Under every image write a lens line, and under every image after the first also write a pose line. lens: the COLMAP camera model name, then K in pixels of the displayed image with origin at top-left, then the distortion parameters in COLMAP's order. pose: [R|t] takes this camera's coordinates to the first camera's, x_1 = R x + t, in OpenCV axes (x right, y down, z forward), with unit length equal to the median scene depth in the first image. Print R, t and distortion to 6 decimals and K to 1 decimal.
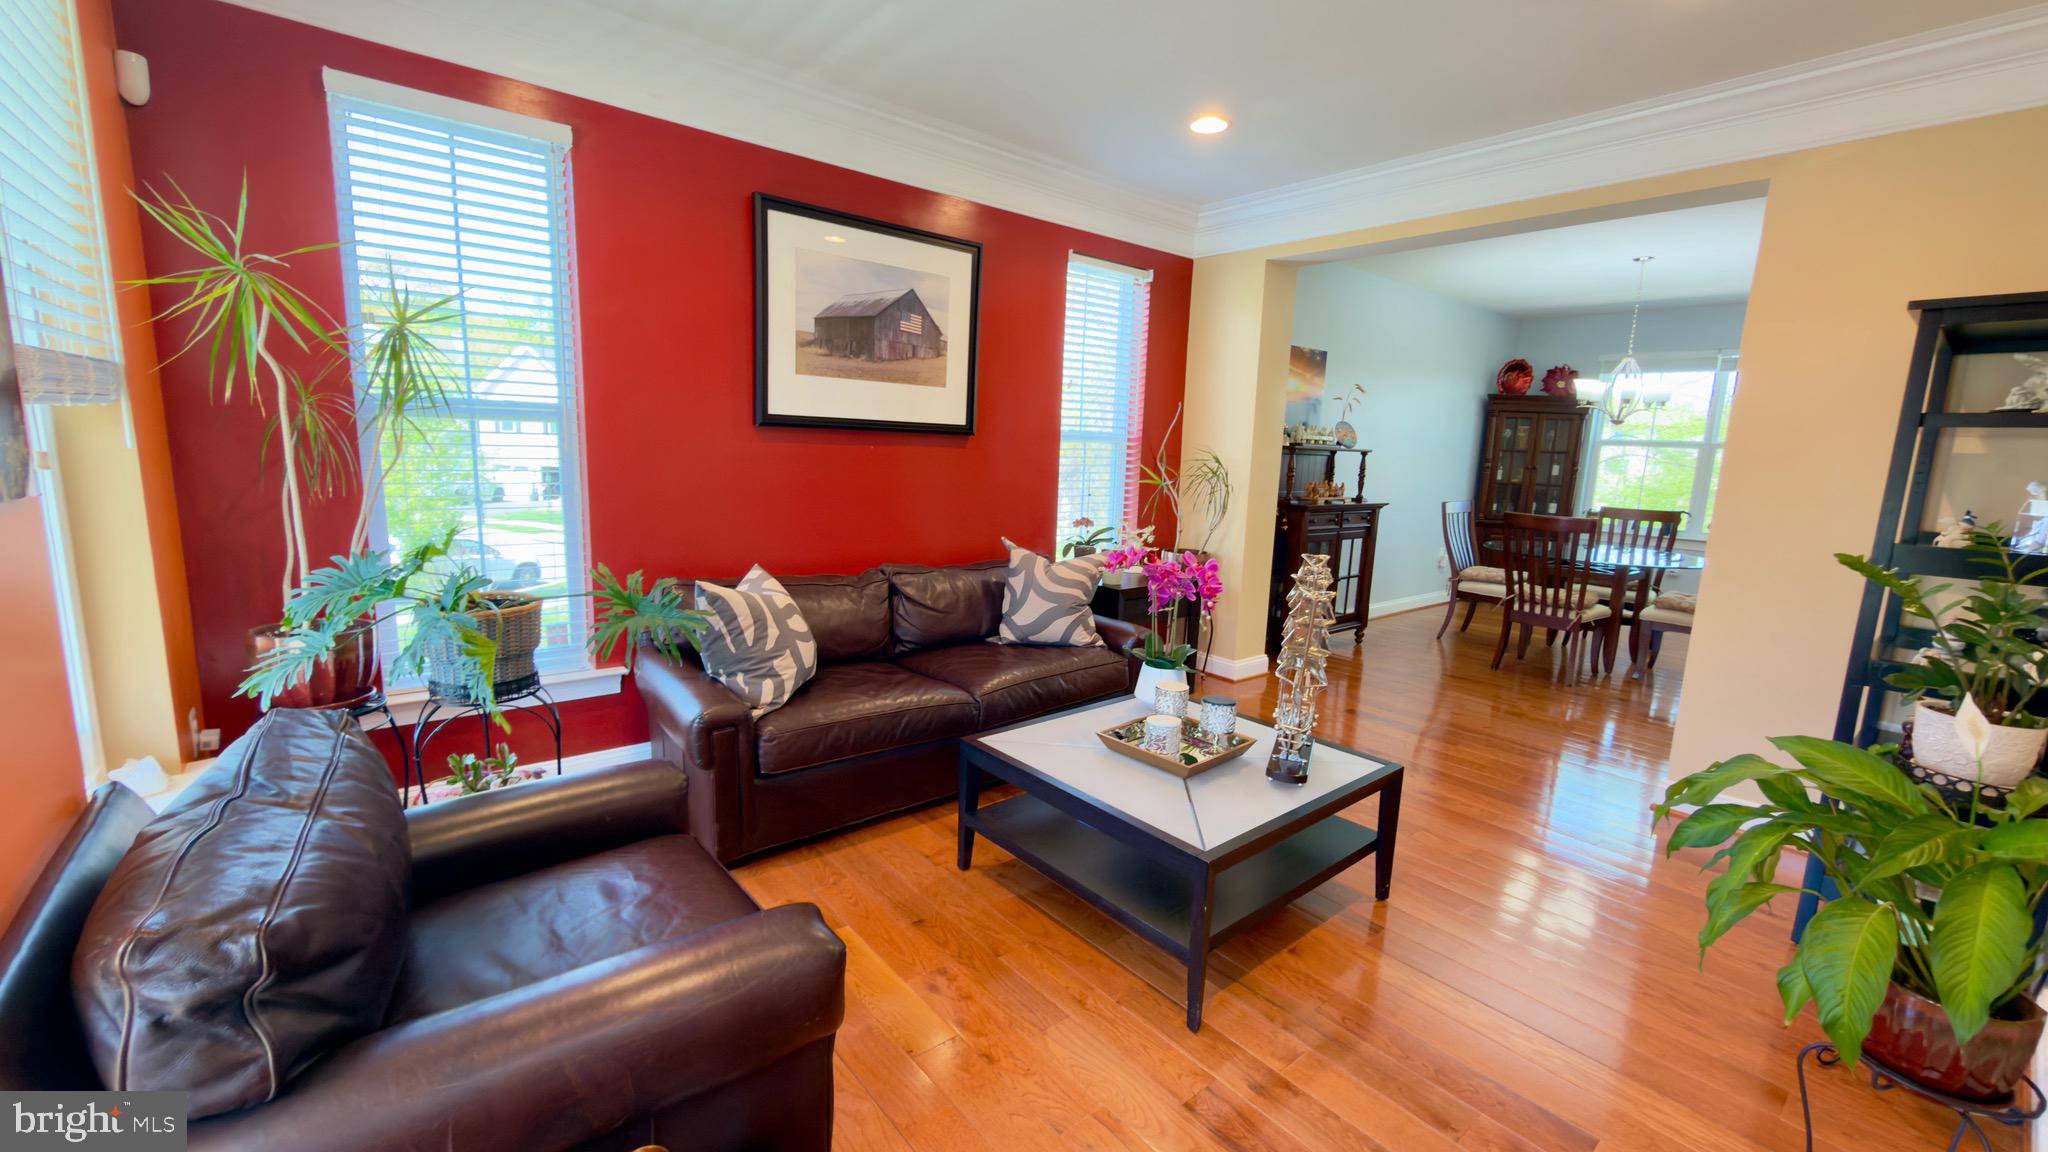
lens RADIAL K [[820.2, 0, 1023.6], [0, 820.2, 573.9], [0, 0, 1]] dist [0.000389, 0.000075]
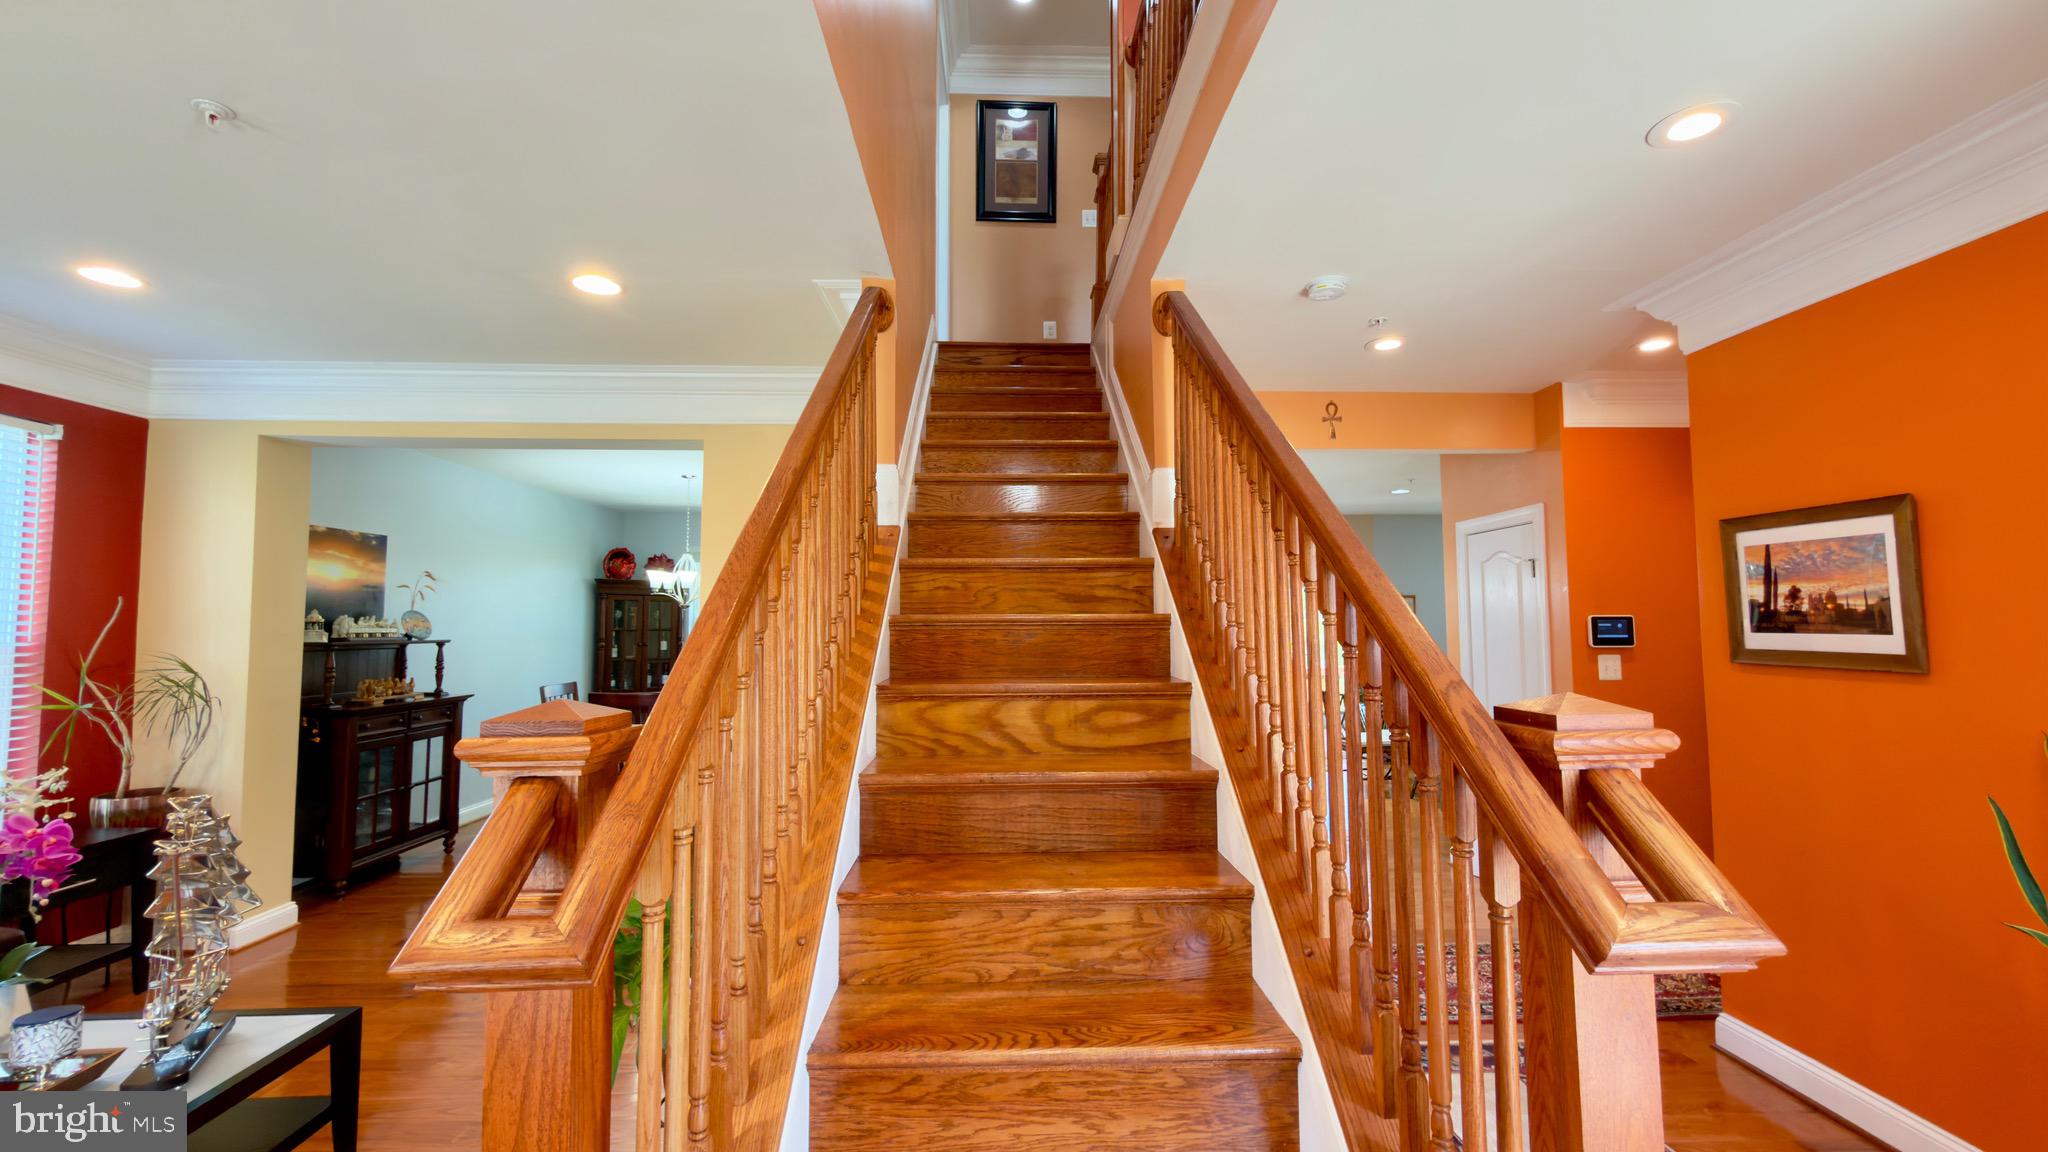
lens RADIAL K [[820.2, 0, 1026.1], [0, 820.2, 577.2], [0, 0, 1]] dist [0.000389, 0.000075]
pose [[0.607762, 0.006940, 0.794089, 0.080389], [0.152323, 0.980375, -0.125149, -0.003120], [-0.779373, 0.197019, 0.594778, -0.094708]]
